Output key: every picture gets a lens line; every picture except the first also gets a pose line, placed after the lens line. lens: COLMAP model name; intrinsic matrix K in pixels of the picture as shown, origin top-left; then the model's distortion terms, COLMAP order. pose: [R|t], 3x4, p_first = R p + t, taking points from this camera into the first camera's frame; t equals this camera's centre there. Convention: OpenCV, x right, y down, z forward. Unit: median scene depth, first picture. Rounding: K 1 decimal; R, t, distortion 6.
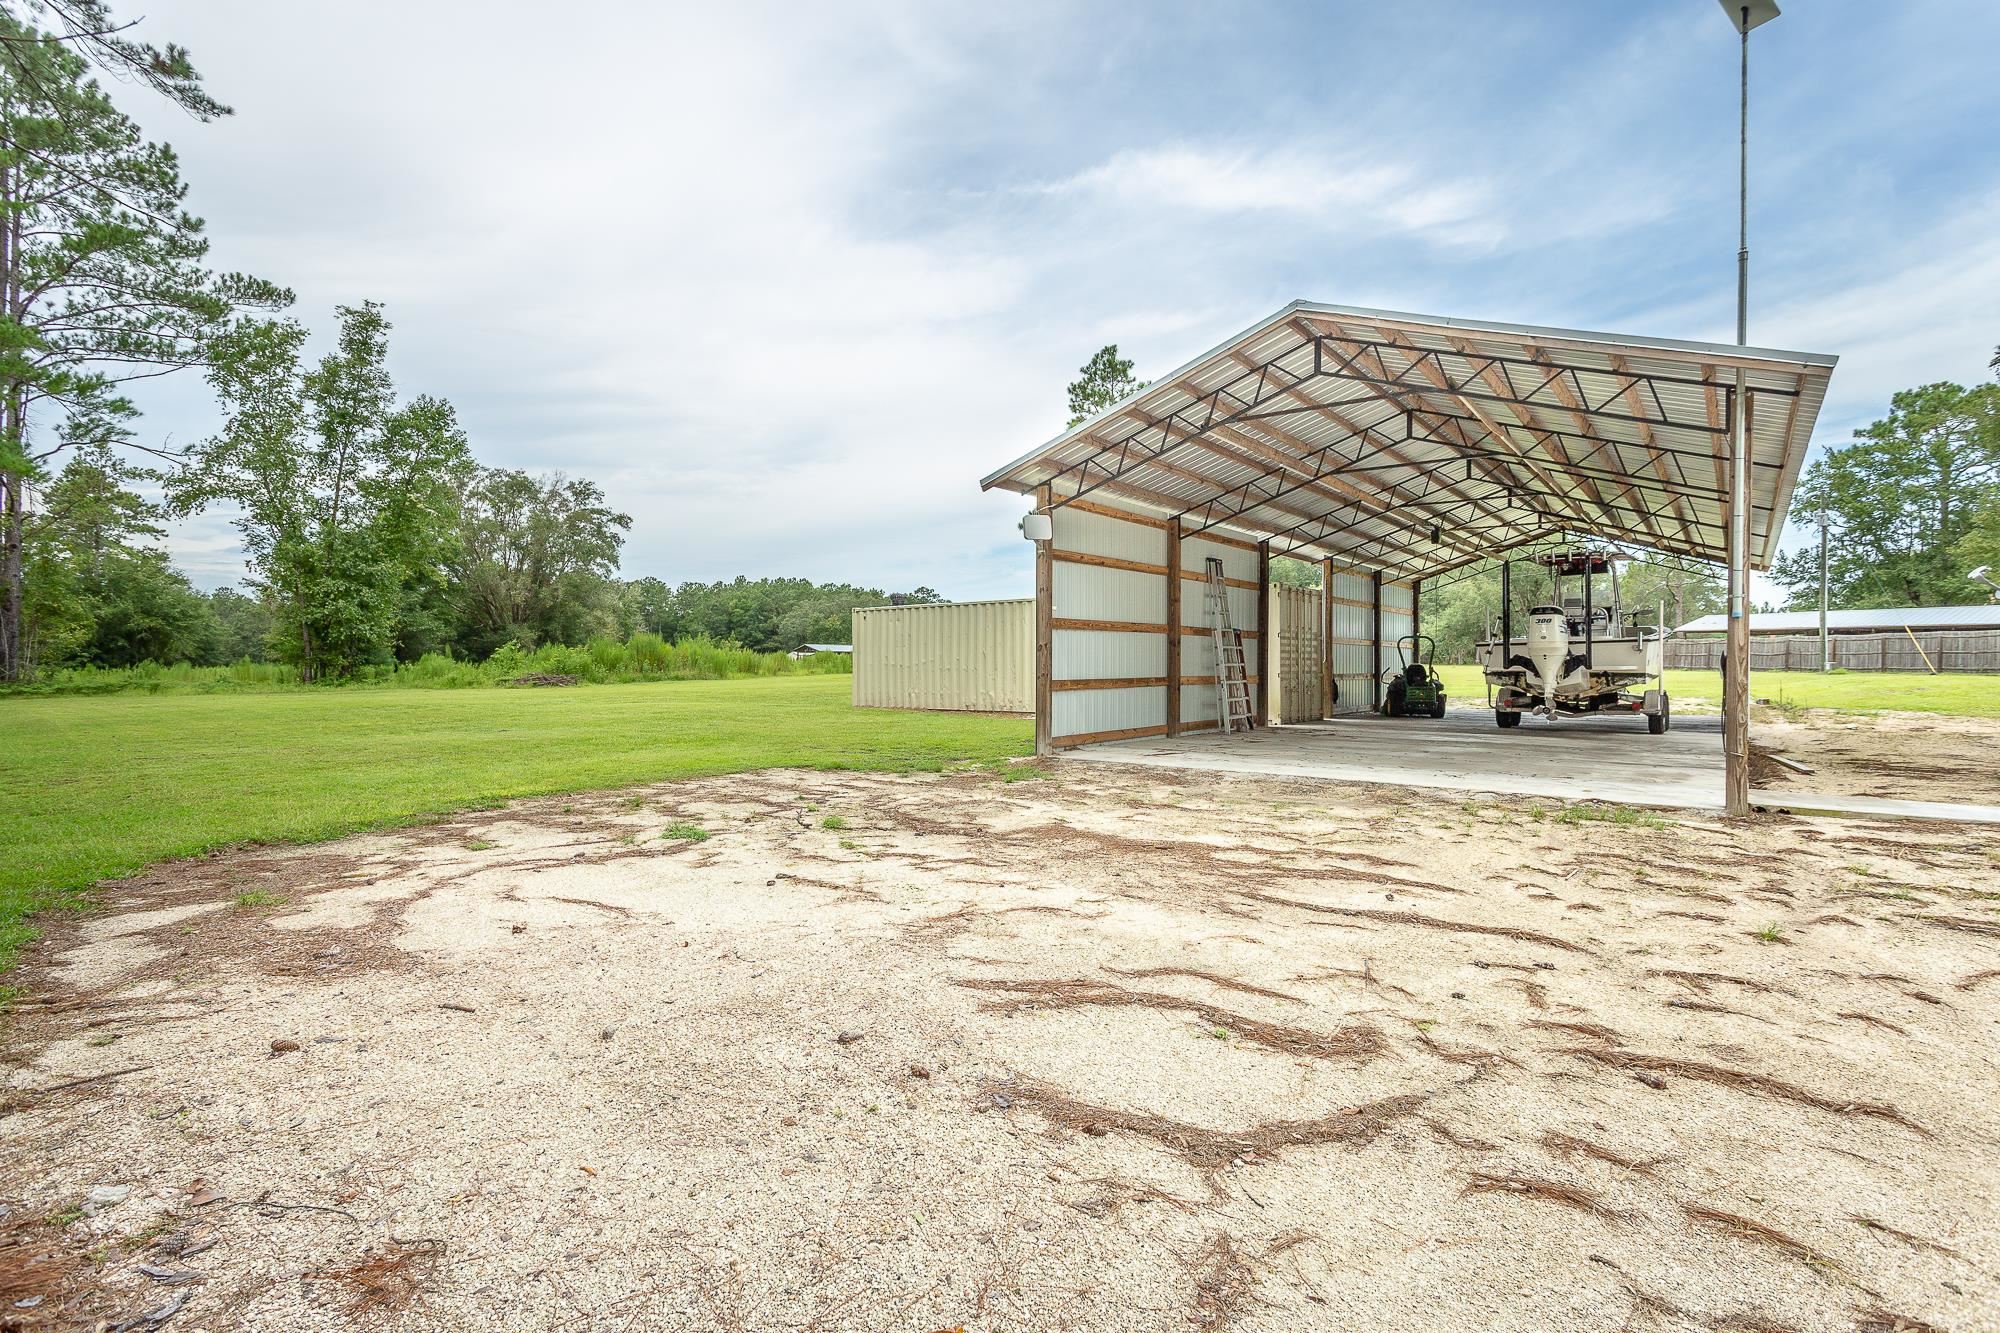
lens RADIAL K [[946.1, 0, 991.9], [0, 946.1, 660.8], [0, 0, 1]] dist [0.009308, -0.000544]
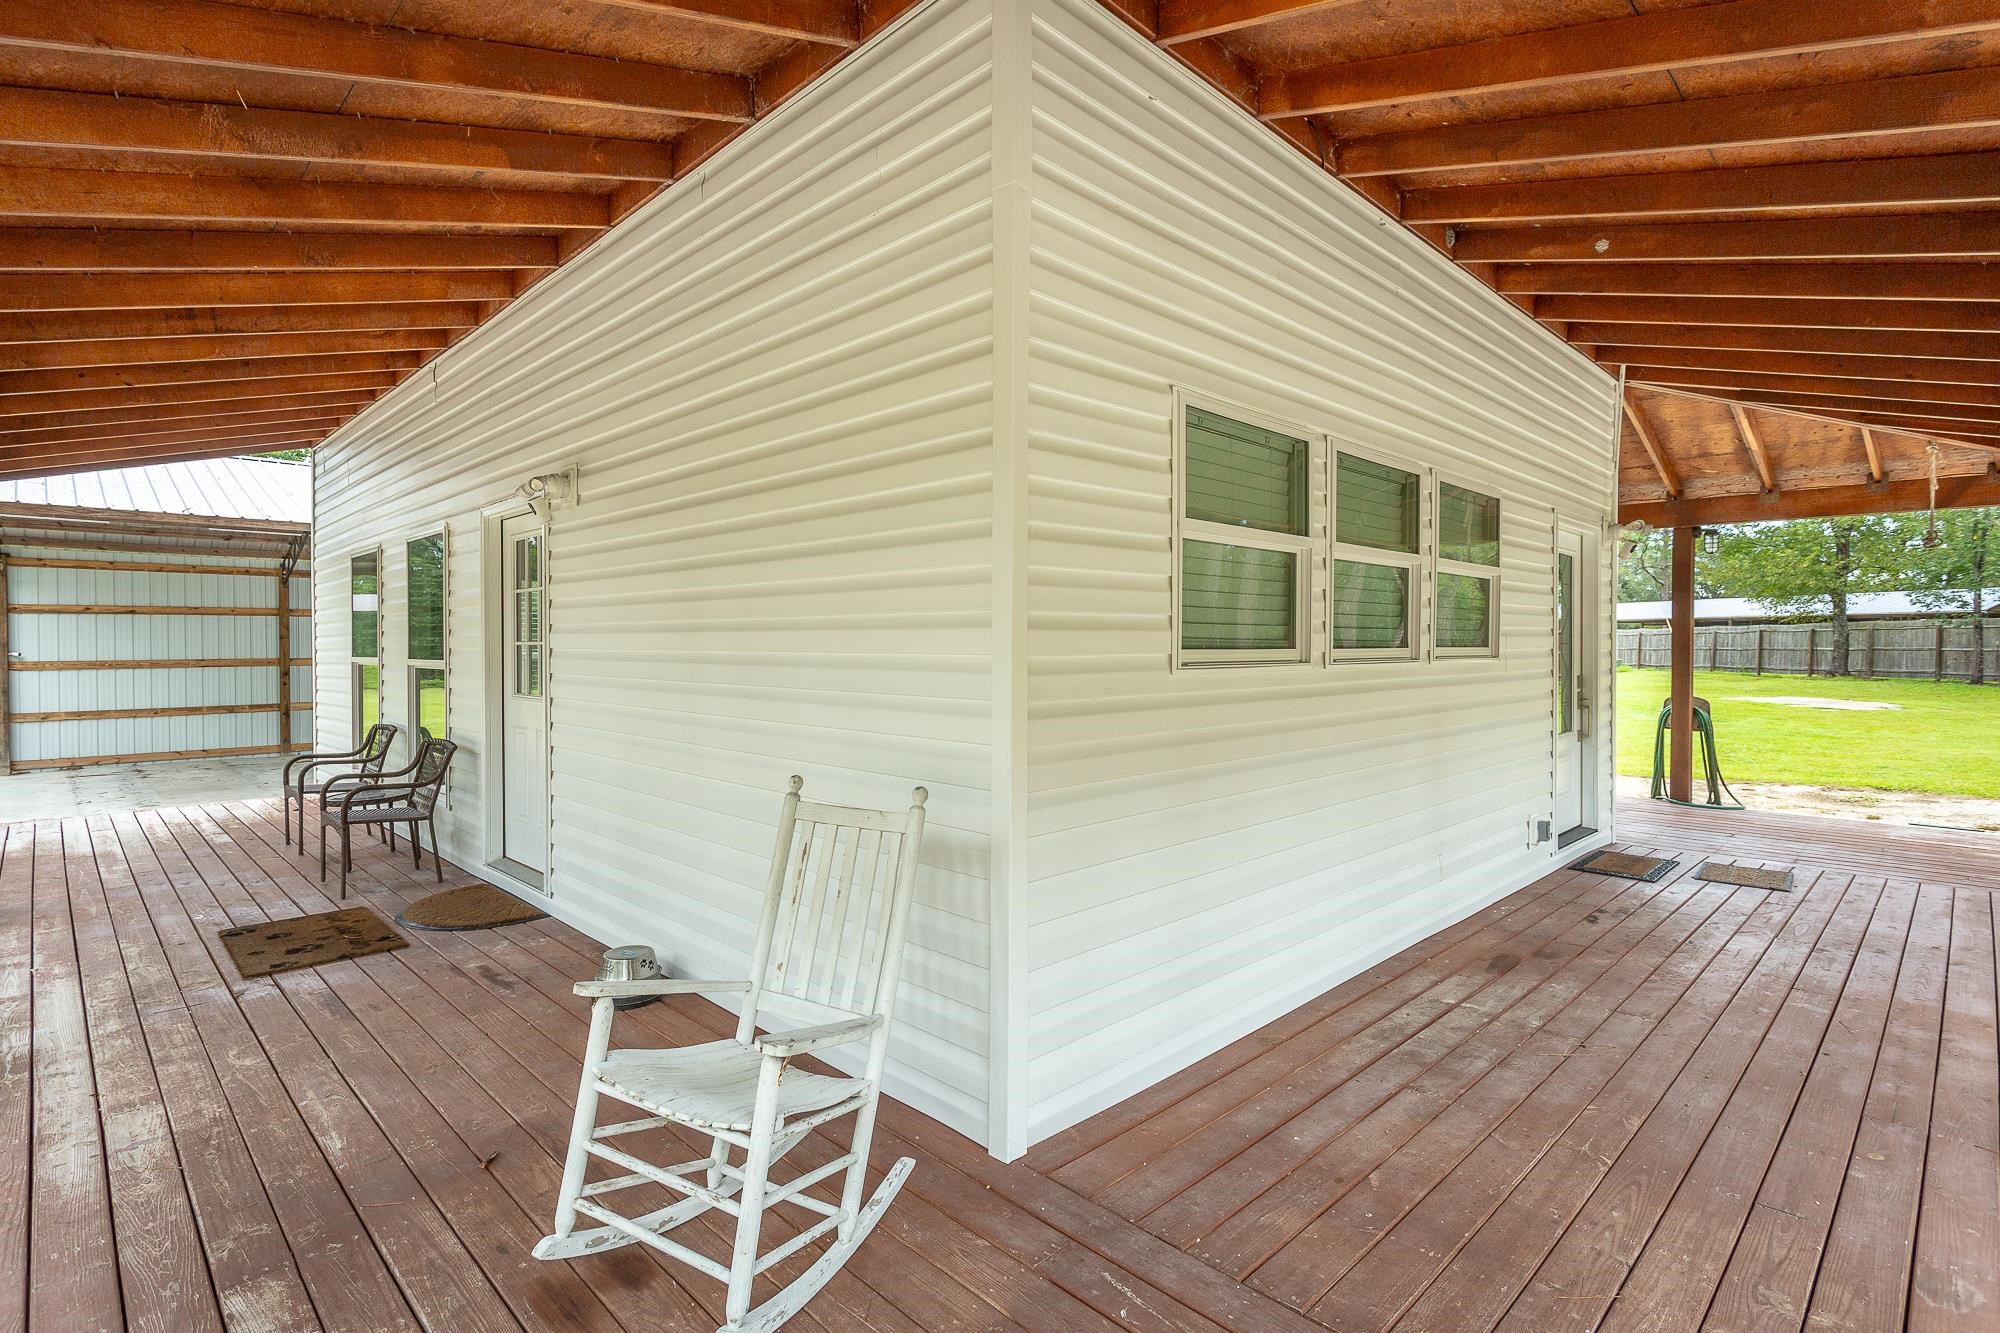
lens RADIAL K [[946.1, 0, 1007.6], [0, 946.1, 666.9], [0, 0, 1]] dist [0.009308, -0.000544]
pose [[0.992254, -0.001610, -0.124215, 1.218794], [0.004711, 0.999684, 0.024678, -0.052306], [0.124136, -0.025072, 0.991948, -0.048909]]
